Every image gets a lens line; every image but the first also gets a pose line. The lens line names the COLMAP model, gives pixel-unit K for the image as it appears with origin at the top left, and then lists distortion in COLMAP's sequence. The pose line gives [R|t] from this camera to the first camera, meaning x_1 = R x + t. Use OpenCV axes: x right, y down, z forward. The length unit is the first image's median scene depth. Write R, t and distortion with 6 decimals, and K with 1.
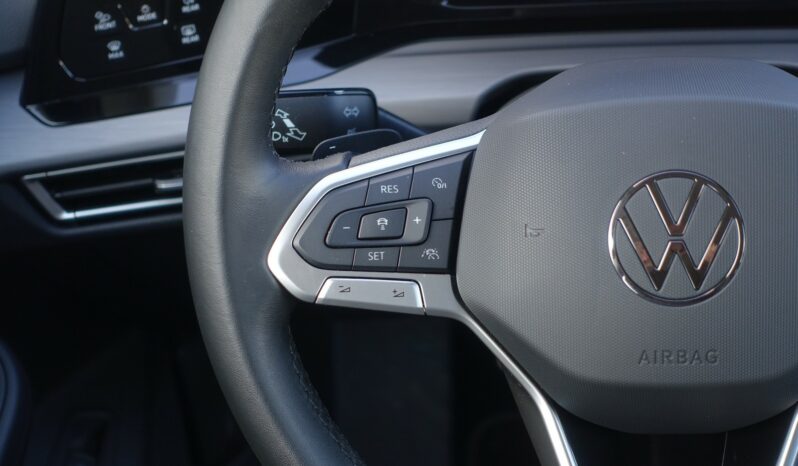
lens RADIAL K [[1470.8, 0, 398.6], [0, 1470.8, 234.1], [0, 0, 1]] dist [-0.172714, 0.000000]
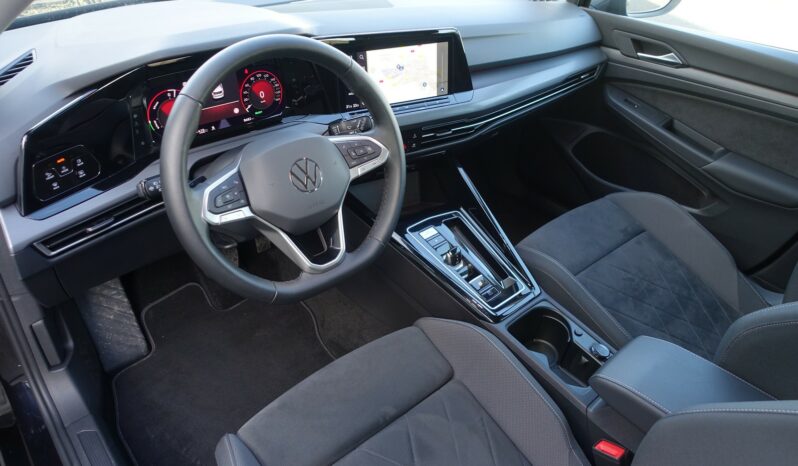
lens RADIAL K [[547.7, 0, 403.2], [0, 547.7, 229.9], [0, 0, 1]] dist [-0.008928, 0.012338]
pose [[0.653103, -0.315196, 0.688555, -0.637091], [0.321876, 0.938581, 0.124345, 0.037632], [-0.685458, 0.140419, 0.714444, -0.175771]]
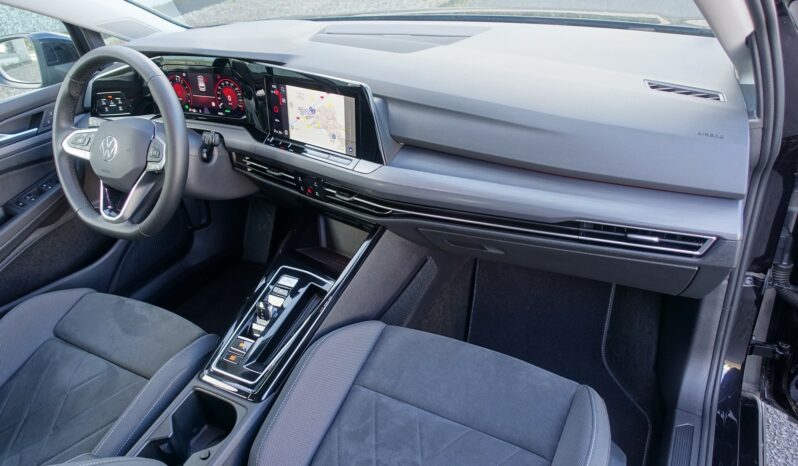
lens RADIAL K [[547.7, 0, 400.1], [0, 547.7, 231.8], [0, 0, 1]] dist [-0.008928, 0.012338]
pose [[0.931387, 0.201908, -0.302906, 1.701518], [-0.203437, 0.978720, 0.026850, 0.027631], [0.301881, 0.036614, 0.952642, -0.509007]]
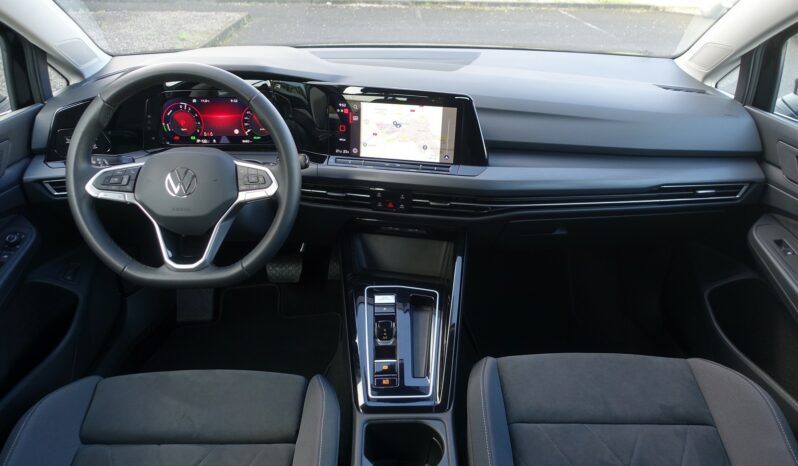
lens RADIAL K [[547.7, 0, 401.1], [0, 547.7, 231.1], [0, 0, 1]] dist [-0.008928, 0.012338]
pose [[0.984083, 0.029514, 0.175241, 0.519355], [-0.009738, 0.993587, -0.112650, 0.305734], [-0.177442, 0.109151, 0.978060, -0.663963]]
